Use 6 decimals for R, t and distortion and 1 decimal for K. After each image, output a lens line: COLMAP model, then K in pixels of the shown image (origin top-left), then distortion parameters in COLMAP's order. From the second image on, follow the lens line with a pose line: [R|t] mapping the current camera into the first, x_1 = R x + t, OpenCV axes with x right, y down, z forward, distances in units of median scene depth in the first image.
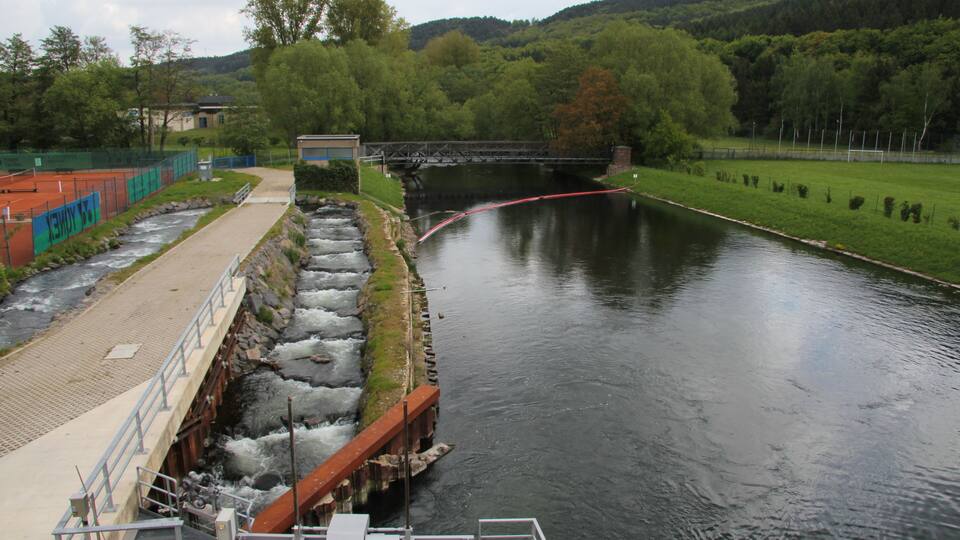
lens RADIAL K [[702.8, 0, 480.0], [0, 702.8, 270.0], [0, 0, 1]] dist [-0.178714, 0.128694]
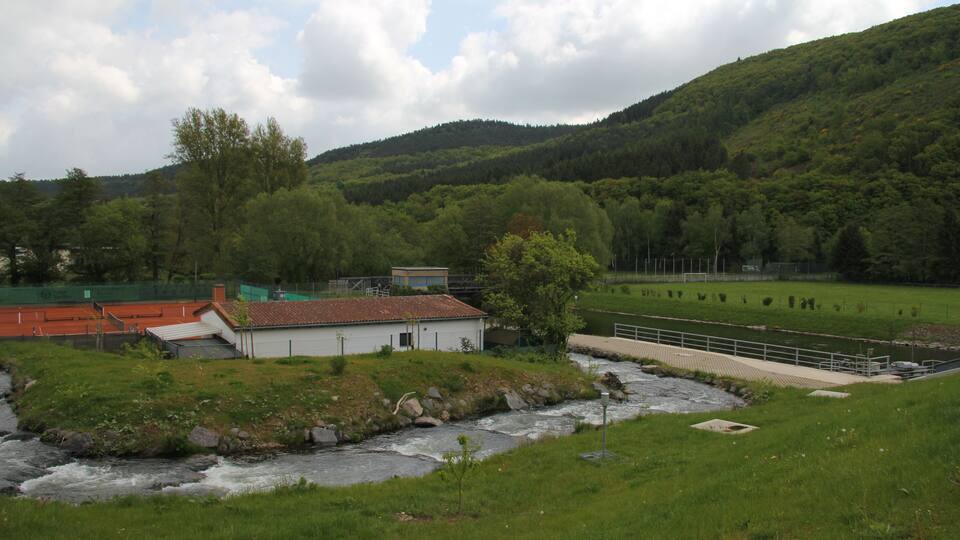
lens RADIAL K [[702.8, 0, 480.0], [0, 702.8, 270.0], [0, 0, 1]] dist [-0.178714, 0.128694]
pose [[0.948044, -0.018337, 0.317610, -0.177202], [0.080694, 0.979550, -0.184312, 0.020388], [-0.307736, 0.200365, 0.930136, -0.084235]]
